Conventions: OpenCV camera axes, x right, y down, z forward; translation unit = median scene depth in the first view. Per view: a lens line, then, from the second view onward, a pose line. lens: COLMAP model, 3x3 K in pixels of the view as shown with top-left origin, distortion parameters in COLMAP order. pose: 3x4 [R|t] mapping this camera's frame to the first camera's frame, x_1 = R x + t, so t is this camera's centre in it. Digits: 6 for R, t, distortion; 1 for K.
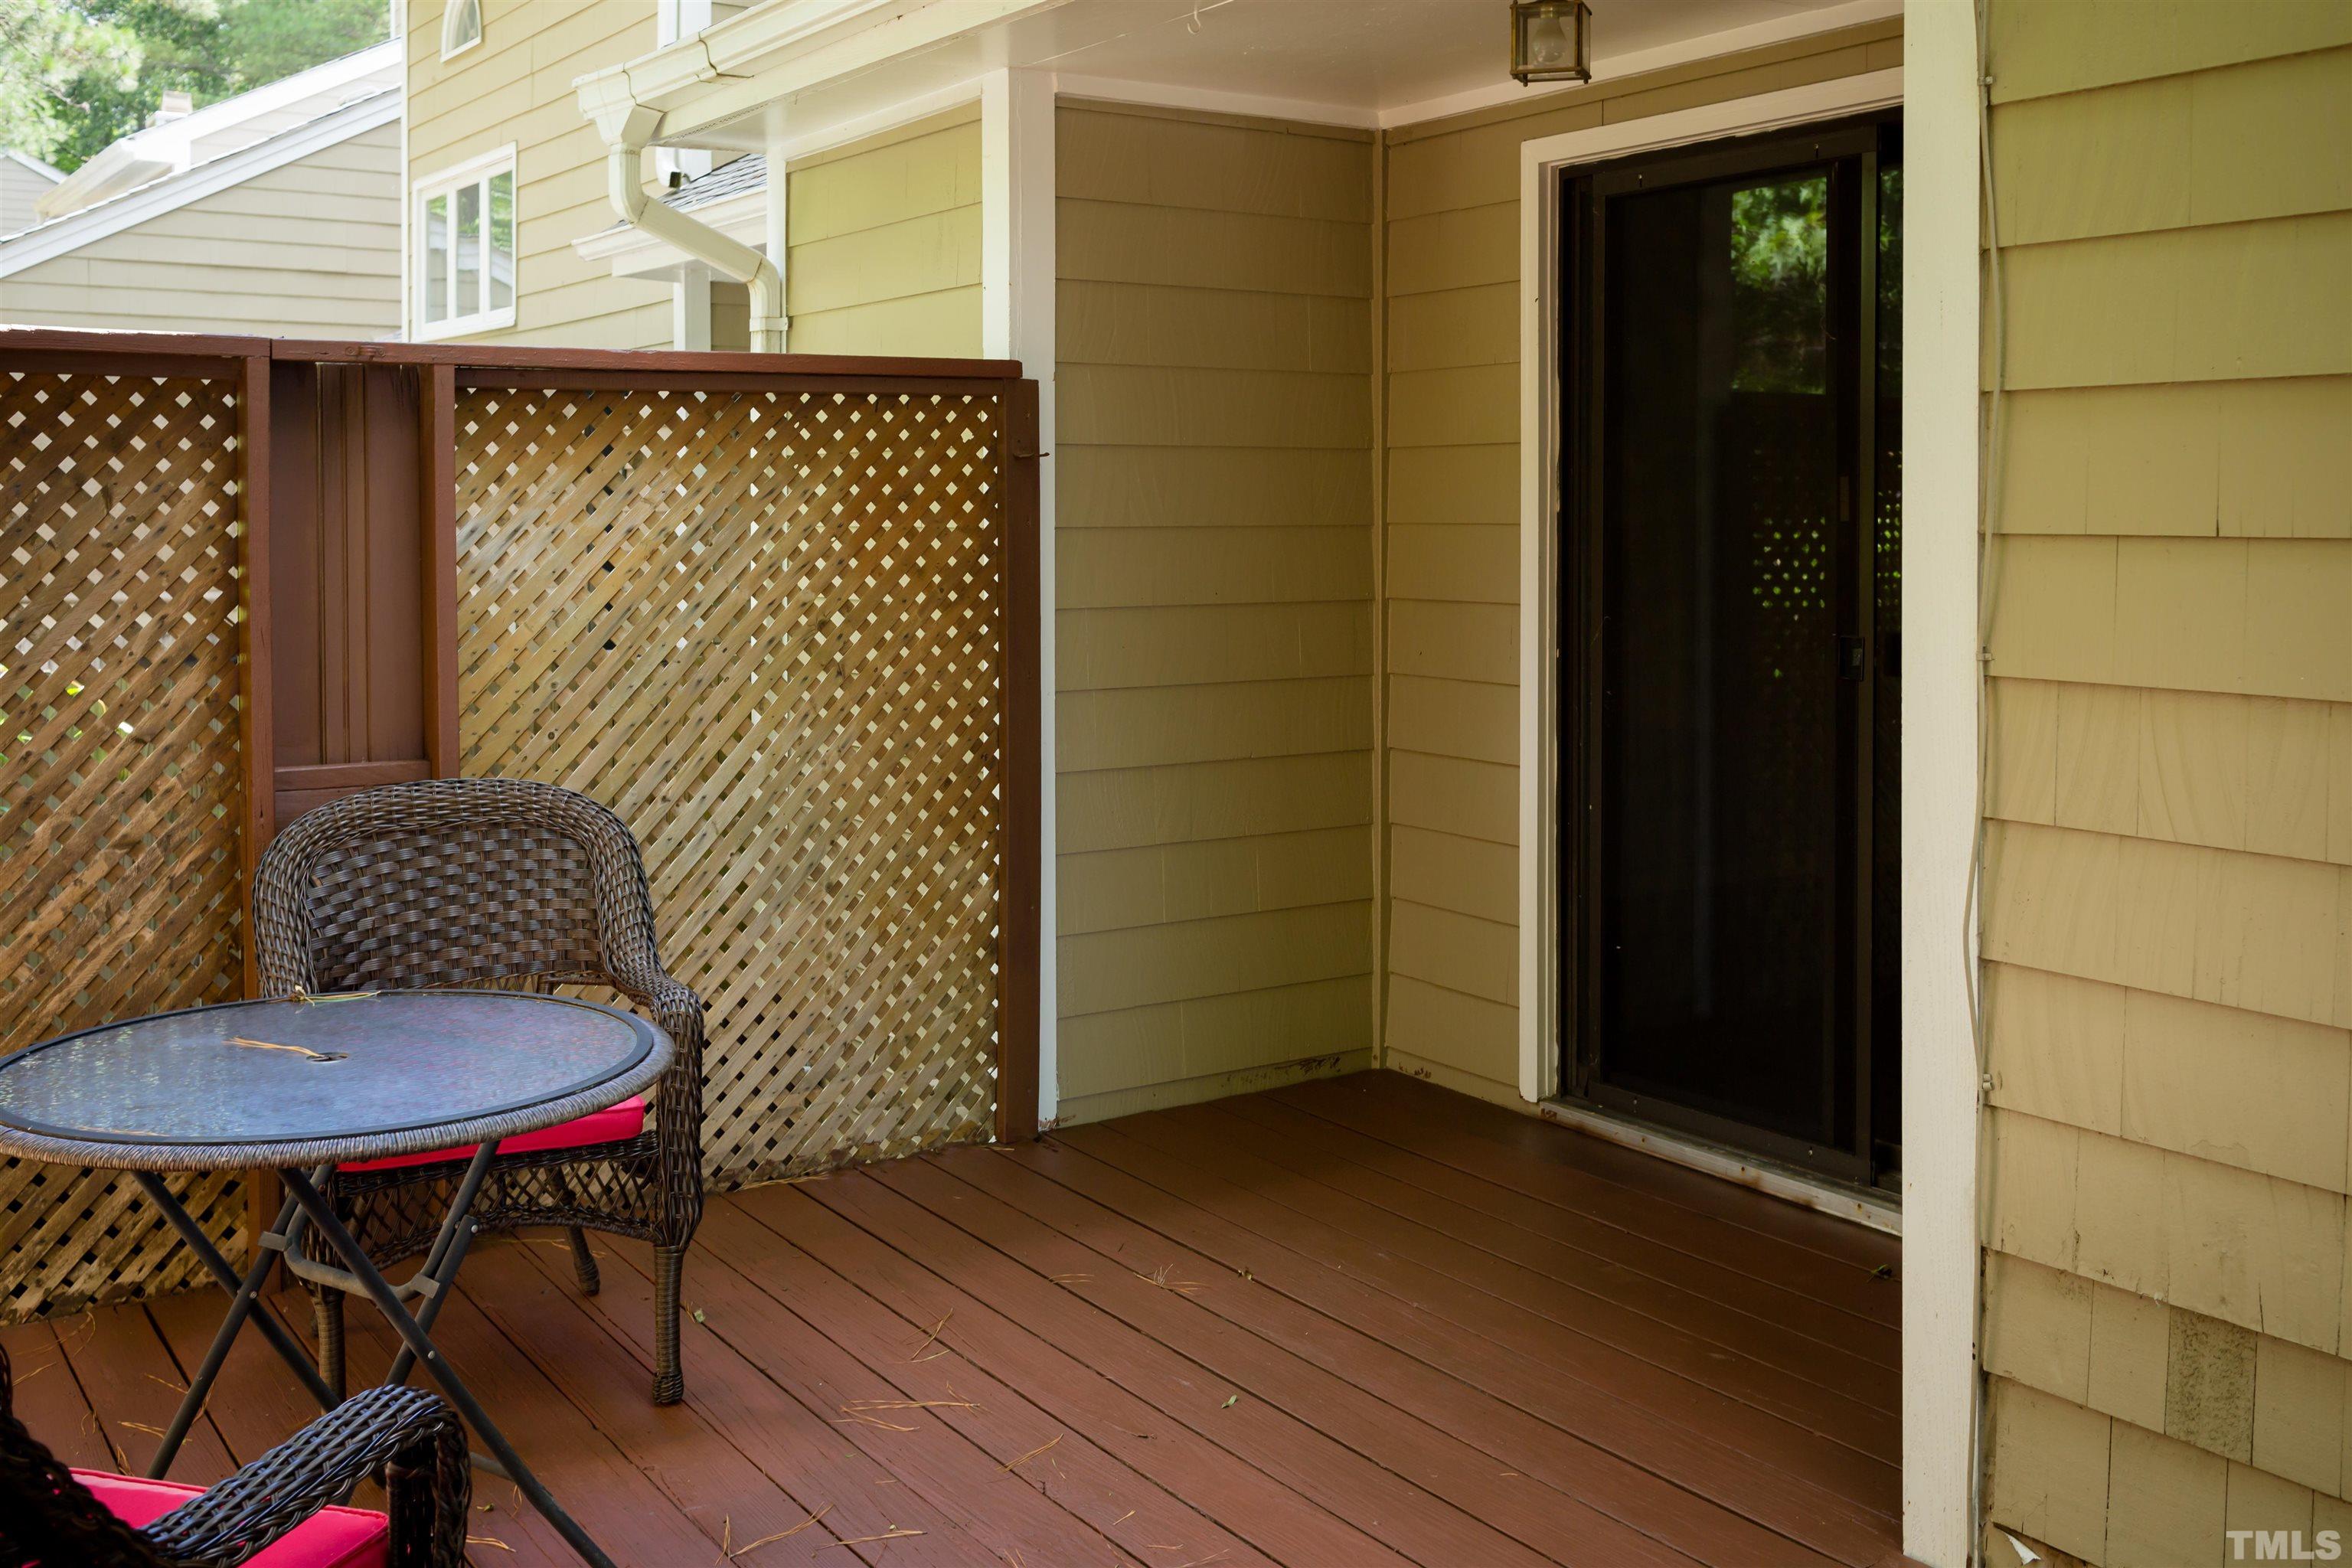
lens RADIAL K [[2282.9, 0, 1212.5], [0, 2282.9, 609.5], [0, 0, 1]] dist [0.001093, 0.000000]
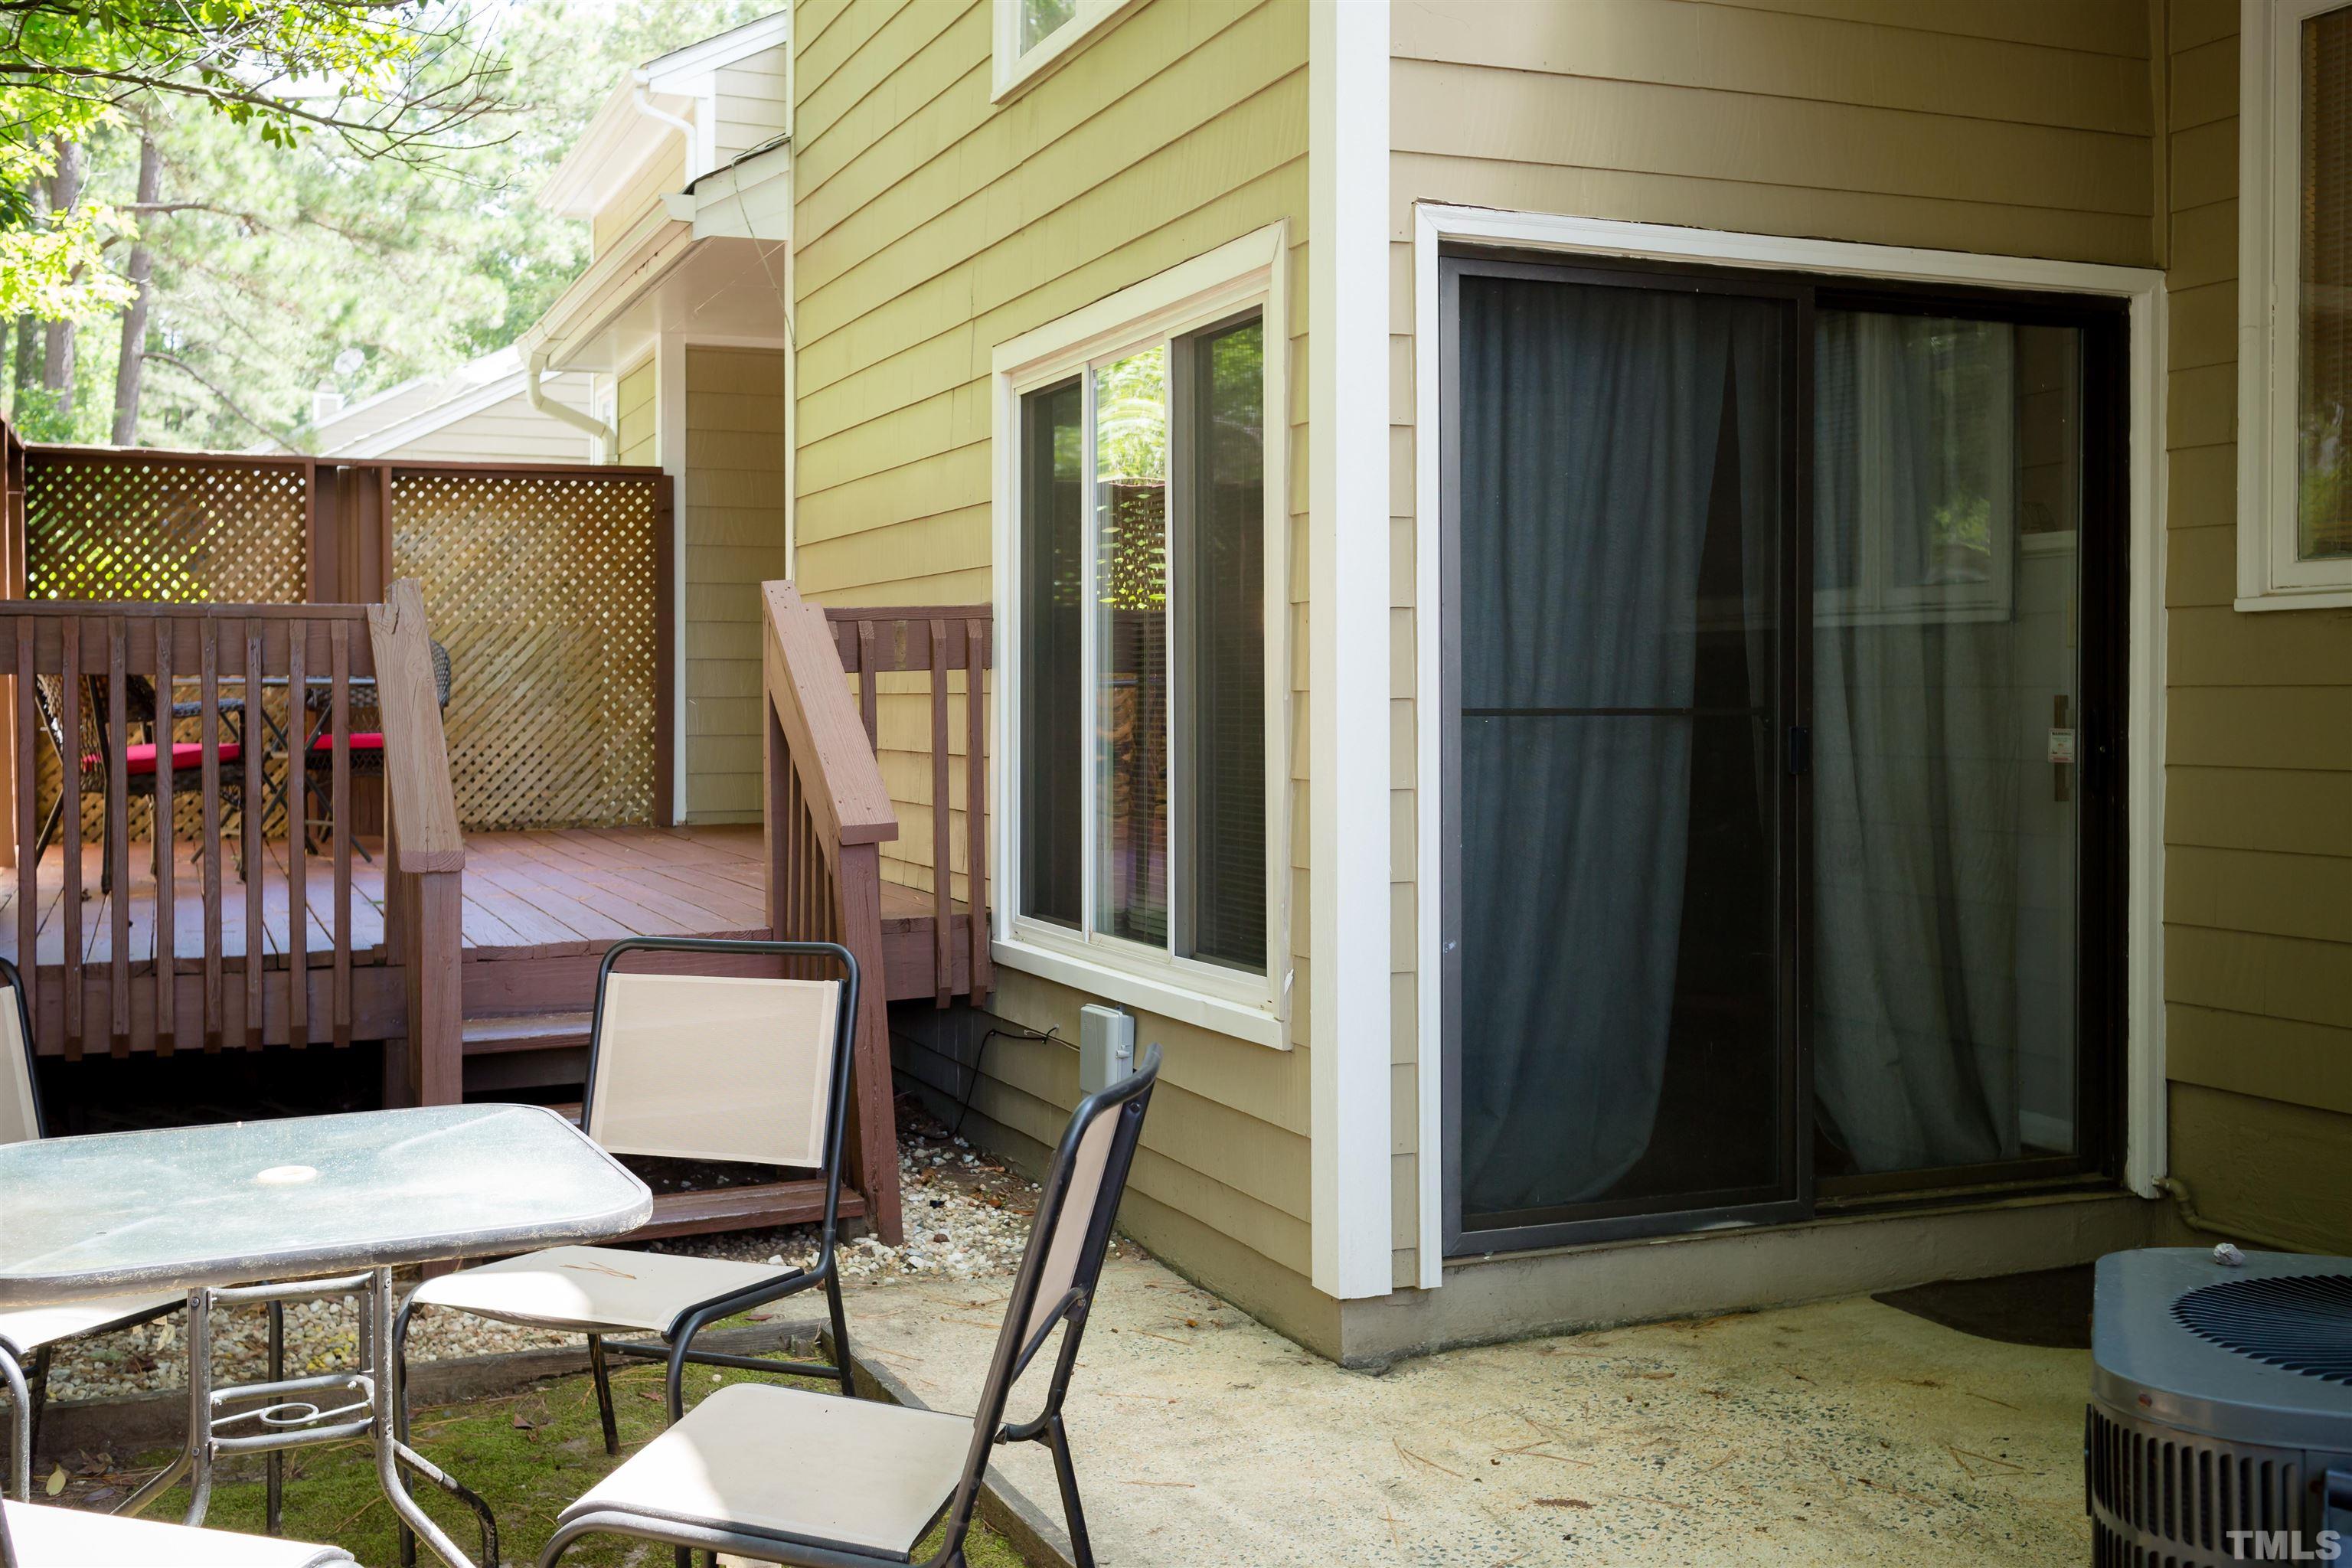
lens RADIAL K [[2282.9, 0, 1172.5], [0, 2282.9, 778.2], [0, 0, 1]] dist [0.001093, 0.000000]
pose [[0.981897, 0.004436, -0.189362, 0.837054], [-0.006510, 0.999925, -0.010332, 0.215818], [0.189302, 0.011378, 0.981853, -1.085502]]
